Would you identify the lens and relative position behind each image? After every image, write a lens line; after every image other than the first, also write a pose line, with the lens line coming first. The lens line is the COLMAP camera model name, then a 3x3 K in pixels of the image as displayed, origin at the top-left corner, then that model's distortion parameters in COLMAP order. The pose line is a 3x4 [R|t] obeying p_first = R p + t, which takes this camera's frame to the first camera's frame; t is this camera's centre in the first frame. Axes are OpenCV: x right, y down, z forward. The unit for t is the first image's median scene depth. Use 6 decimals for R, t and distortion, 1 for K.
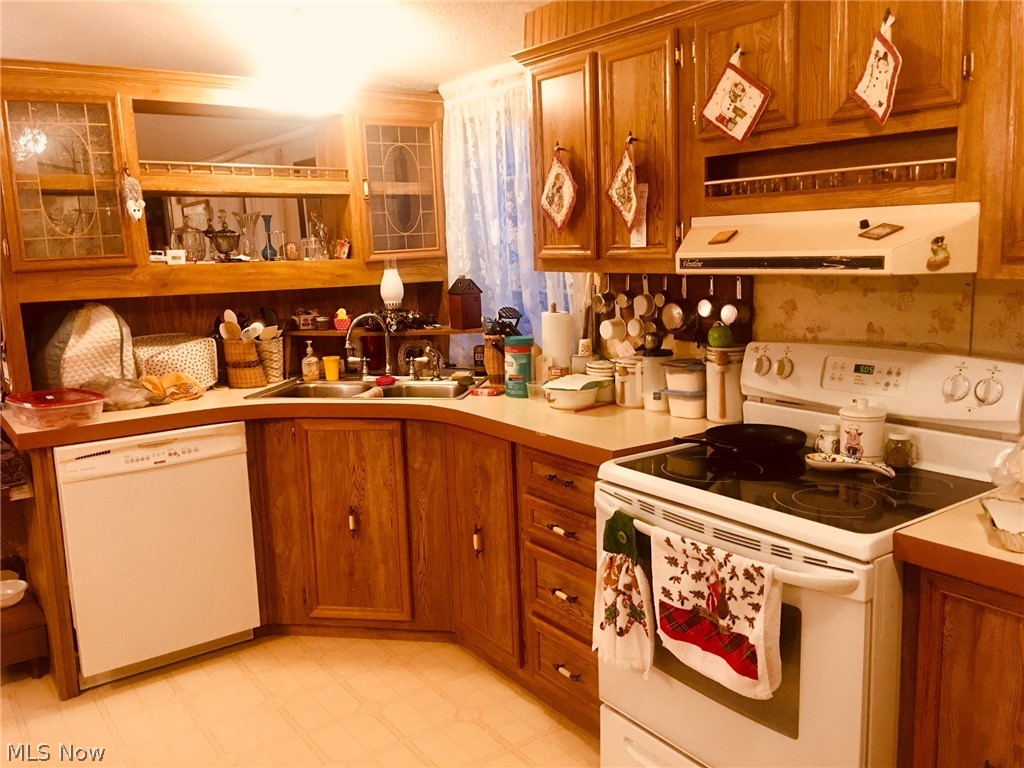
lens RADIAL K [[861.3, 0, 514.5], [0, 861.3, 377.7], [0, 0, 1]] dist [0.016142, -0.037568]
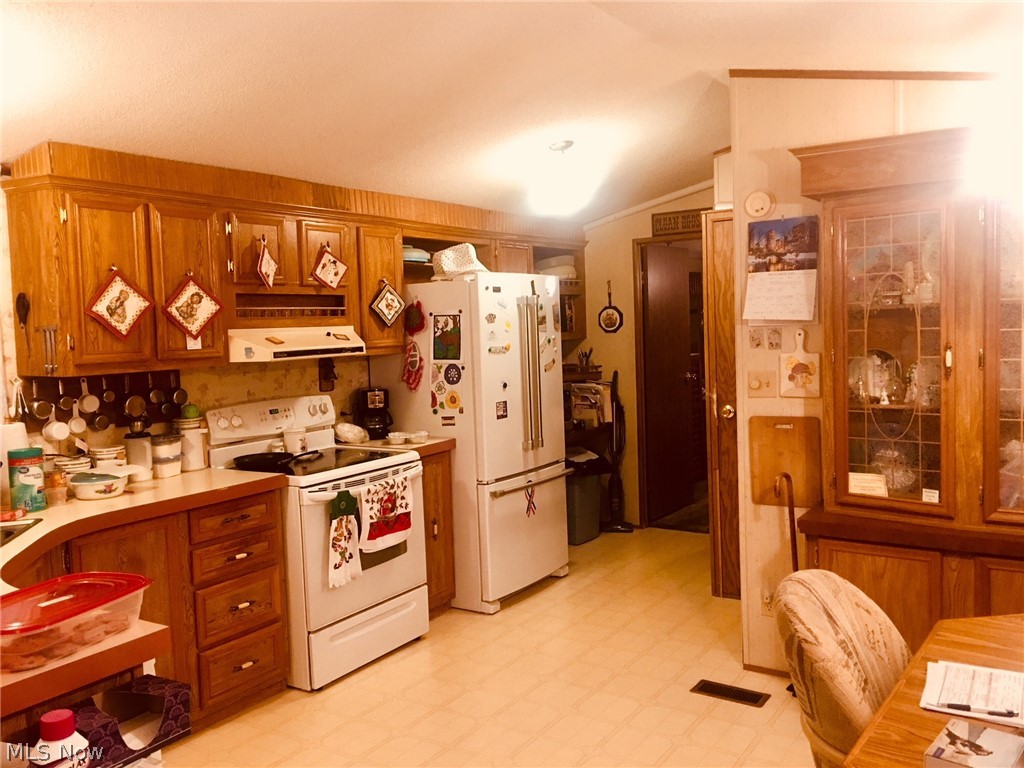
lens RADIAL K [[861.3, 0, 512.0], [0, 861.3, 378.5], [0, 0, 1]] dist [0.016142, -0.037568]
pose [[-0.368427, -0.012116, 0.929578, -1.576448], [0.194489, 0.976784, 0.089815, -0.152515], [-0.909085, 0.213883, -0.357517, 1.216202]]
